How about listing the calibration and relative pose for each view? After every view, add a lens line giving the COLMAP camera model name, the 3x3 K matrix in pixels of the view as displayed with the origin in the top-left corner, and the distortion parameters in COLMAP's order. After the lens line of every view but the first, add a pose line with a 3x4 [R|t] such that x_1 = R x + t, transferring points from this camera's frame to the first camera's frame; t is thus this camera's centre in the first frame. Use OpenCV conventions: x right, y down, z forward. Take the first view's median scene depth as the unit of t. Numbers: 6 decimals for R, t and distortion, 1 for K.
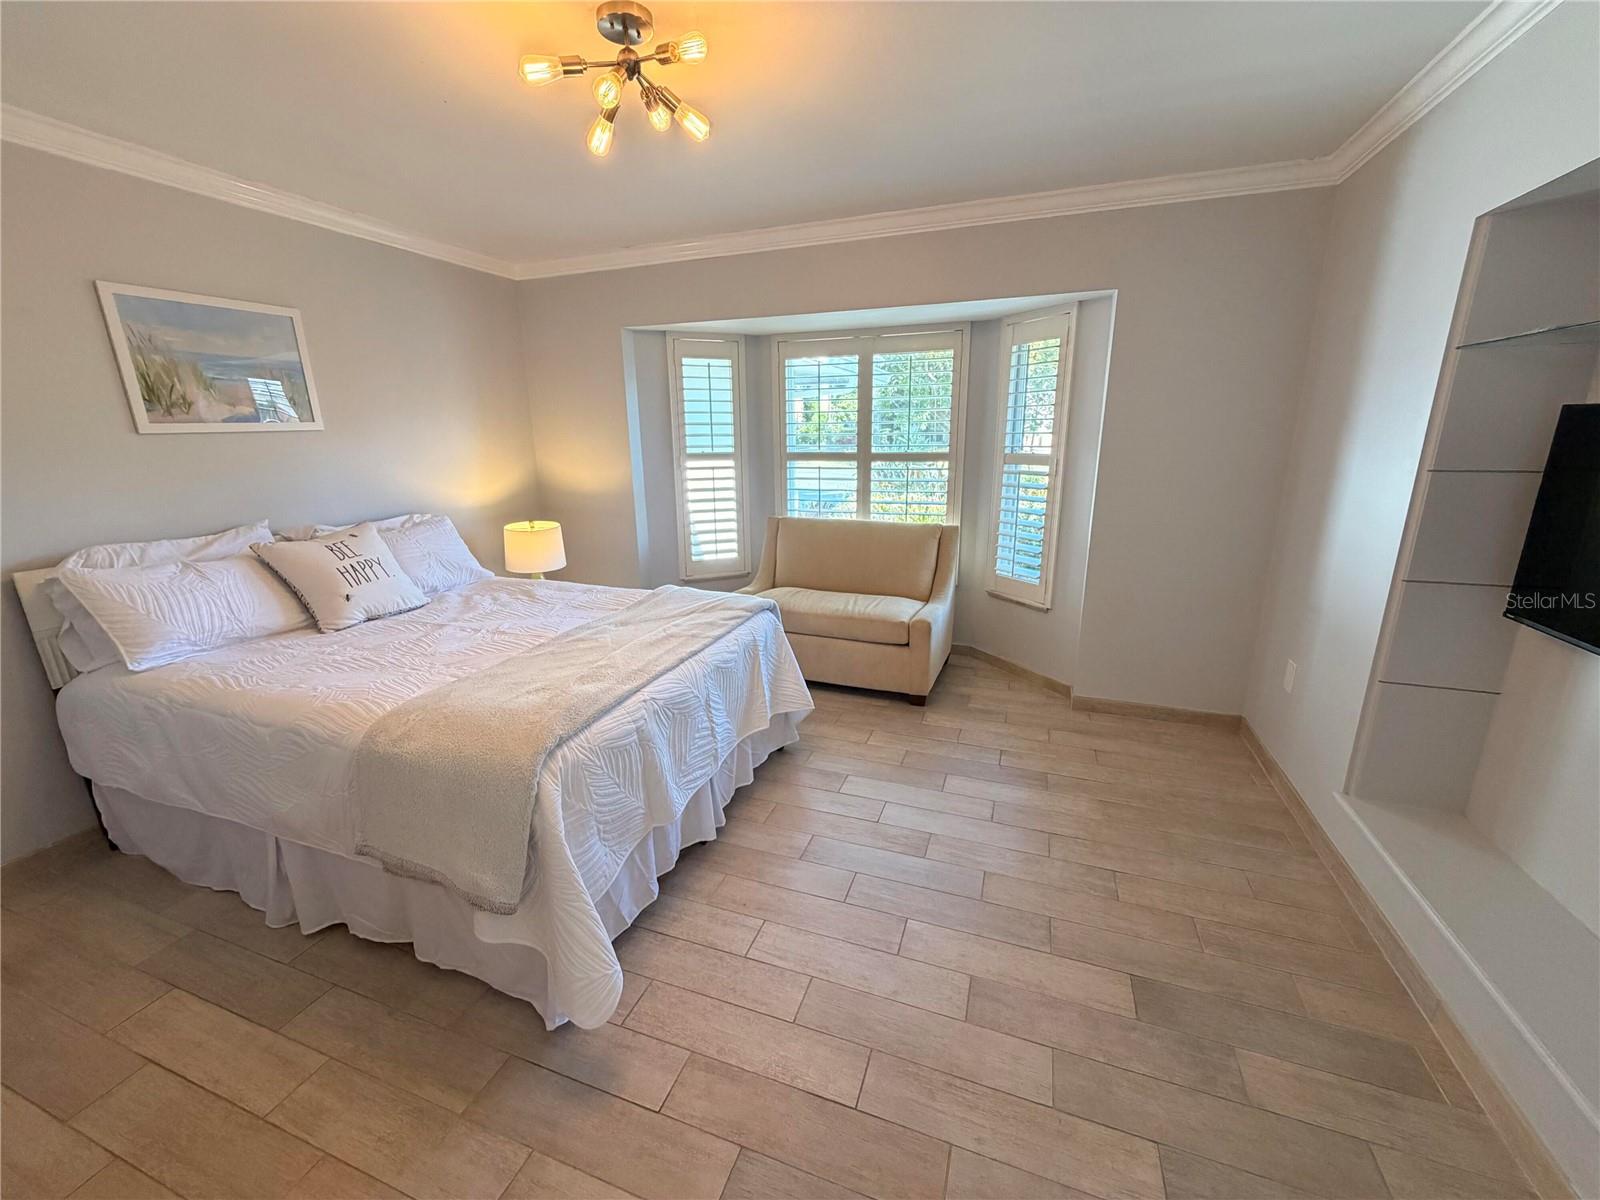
lens RADIAL K [[636.6, 0, 798.2], [0, 636.6, 599.4], [0, 0, 1]] dist [-0.000134, 0.000092]
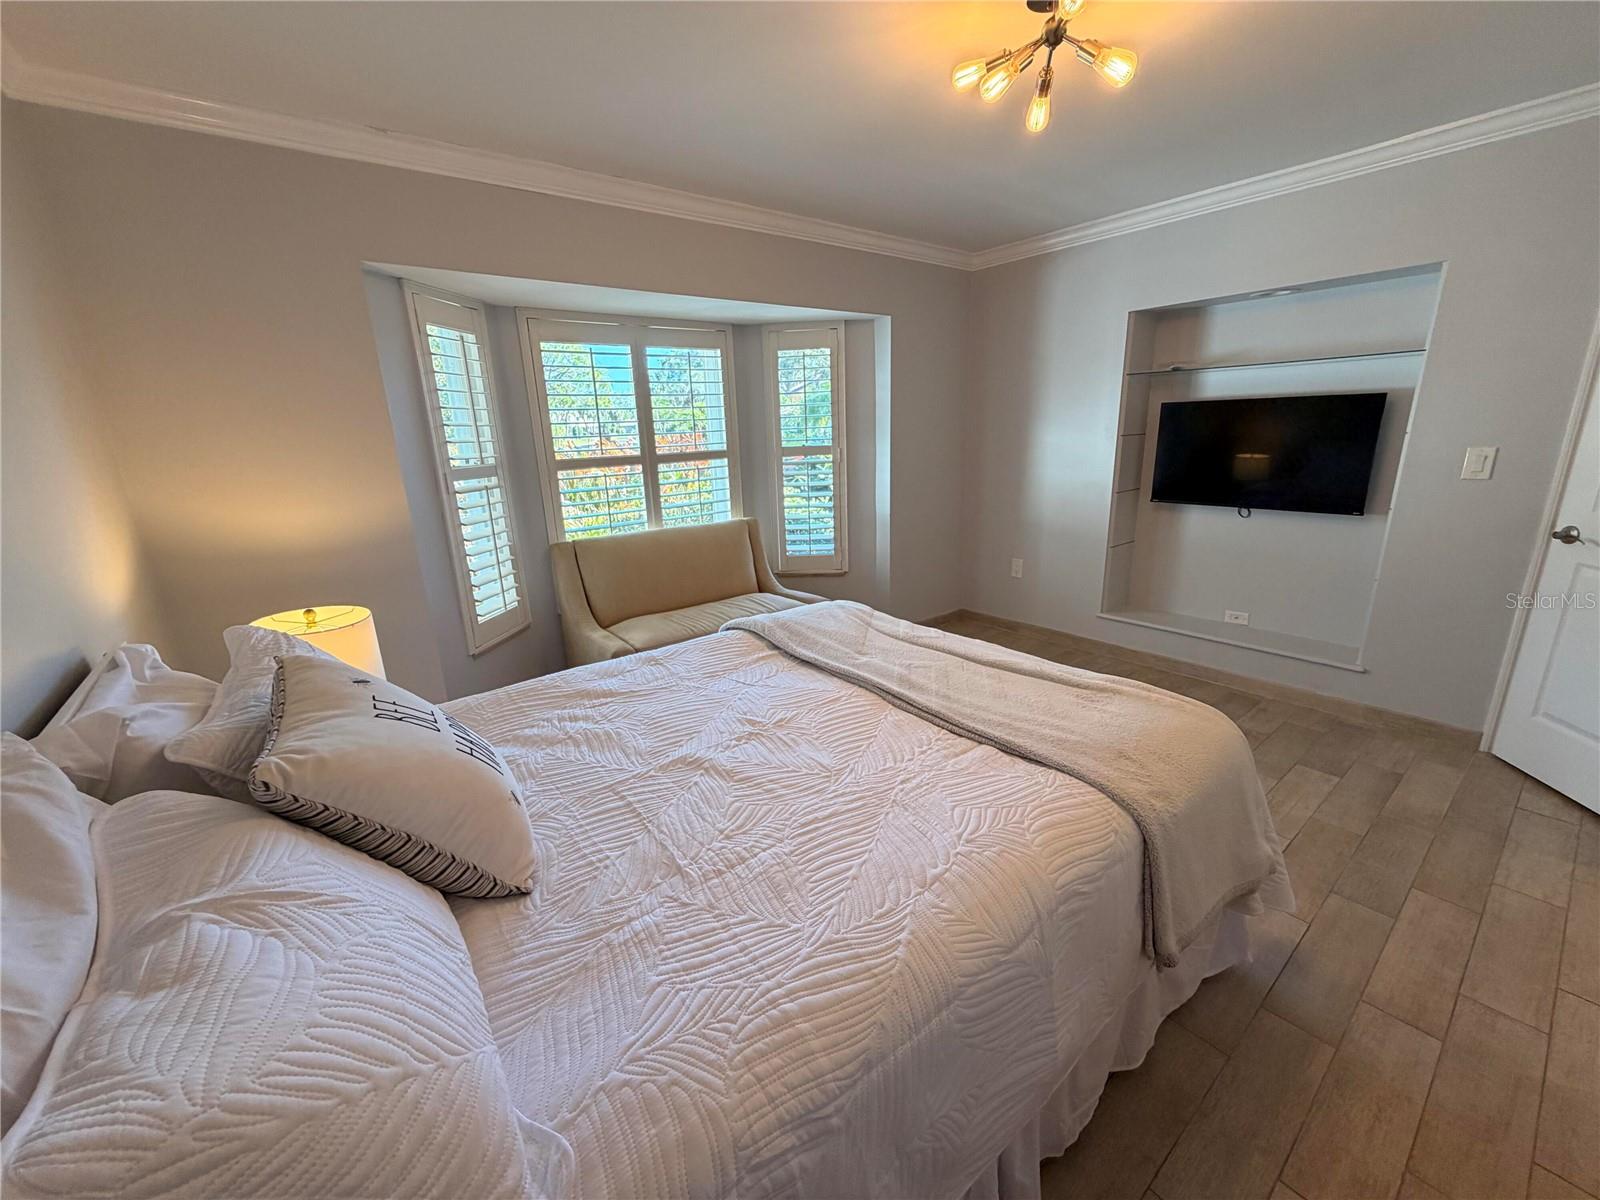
lens RADIAL K [[636.6, 0, 798.2], [0, 636.6, 599.4], [0, 0, 1]] dist [-0.000134, 0.000092]
pose [[0.519176, -0.231741, 0.822650, -0.609929], [0.247817, 0.962005, 0.114600, -0.089111], [-0.817951, 0.144369, 0.556879, 0.373767]]
